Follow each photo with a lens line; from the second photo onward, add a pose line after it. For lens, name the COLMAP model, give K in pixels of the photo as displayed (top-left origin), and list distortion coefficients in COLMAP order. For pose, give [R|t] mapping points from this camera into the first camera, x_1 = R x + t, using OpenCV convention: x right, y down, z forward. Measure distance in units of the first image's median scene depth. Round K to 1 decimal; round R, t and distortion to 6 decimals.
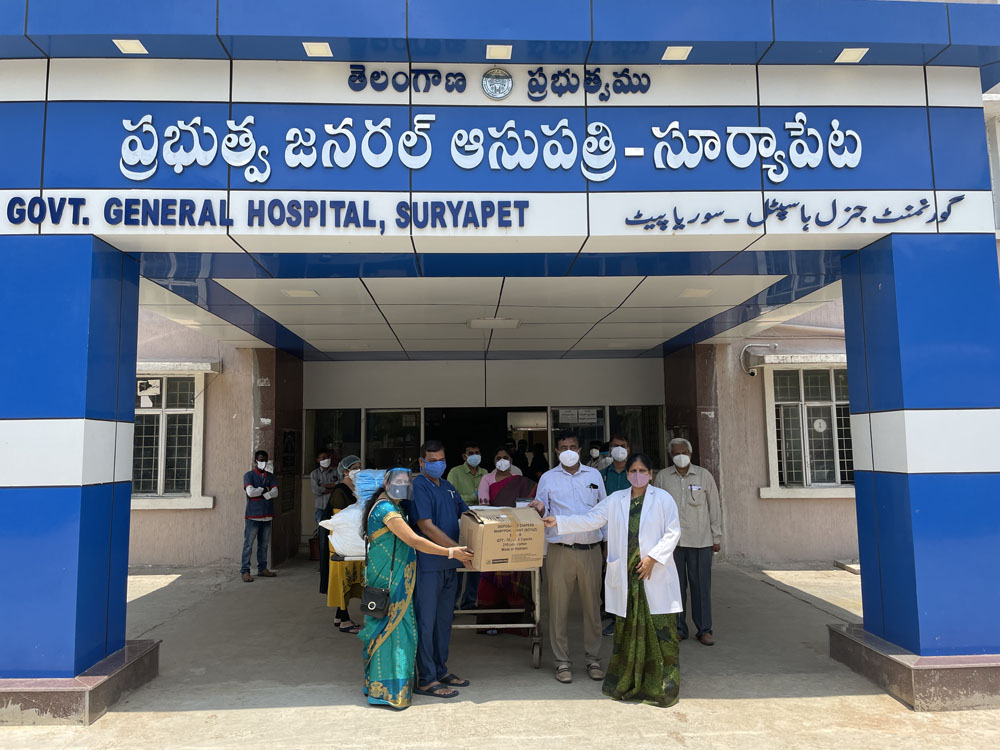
lens RADIAL K [[755.0, 0, 496.8], [0, 755.0, 363.3], [0, 0, 1]] dist [0.082381, -0.113052]
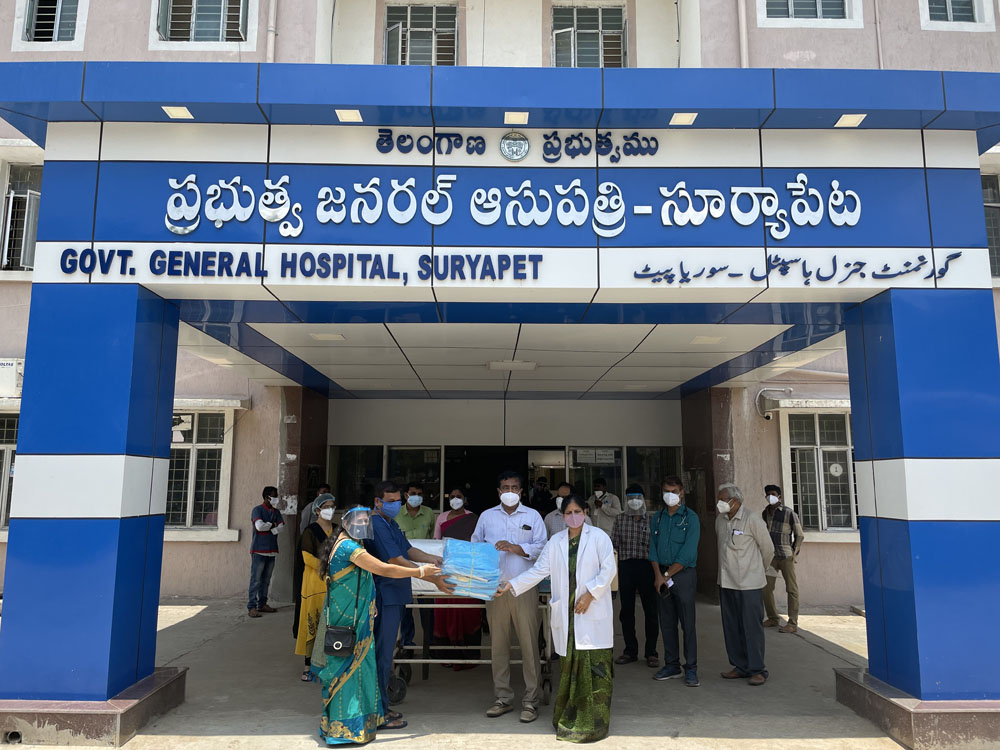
lens RADIAL K [[755.0, 0, 497.2], [0, 755.0, 365.9], [0, 0, 1]] dist [0.082381, -0.113052]
pose [[0.999442, 0.011639, -0.031322, 0.013324], [-0.013007, 0.998954, -0.043830, -0.011130], [0.030779, 0.044213, 0.998548, -0.055055]]
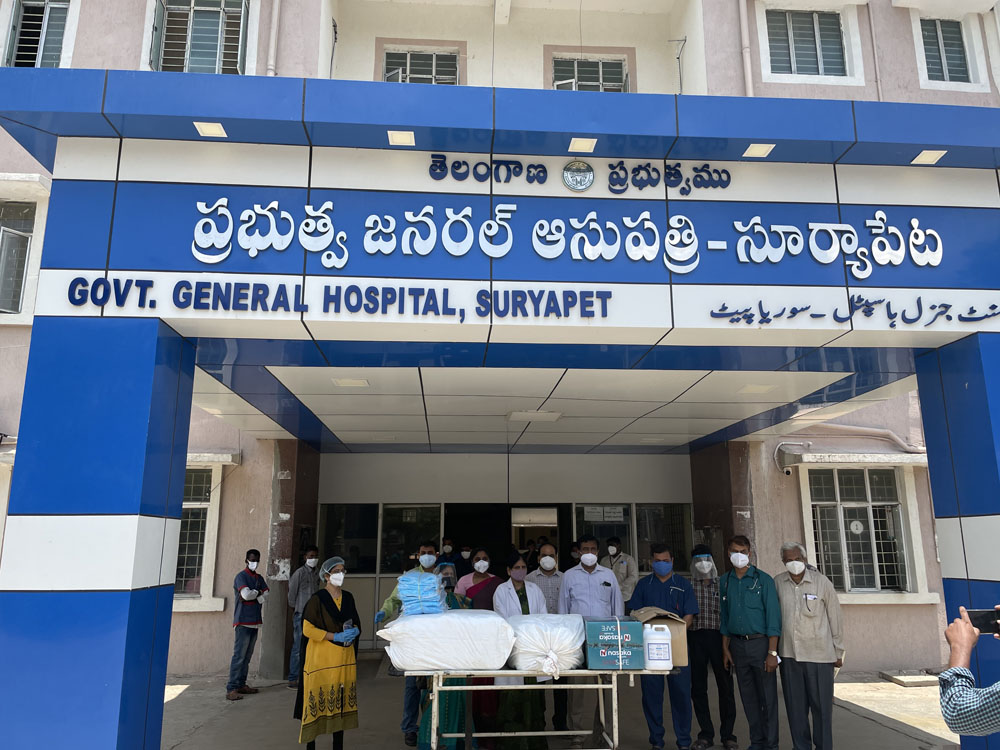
lens RADIAL K [[755.0, 0, 504.6], [0, 755.0, 369.8], [0, 0, 1]] dist [0.082381, -0.113052]
pose [[0.999352, 0.016460, 0.032002, -0.123377], [-0.012699, 0.993358, -0.114364, -0.001094], [-0.033671, 0.113883, 0.992923, 0.048541]]
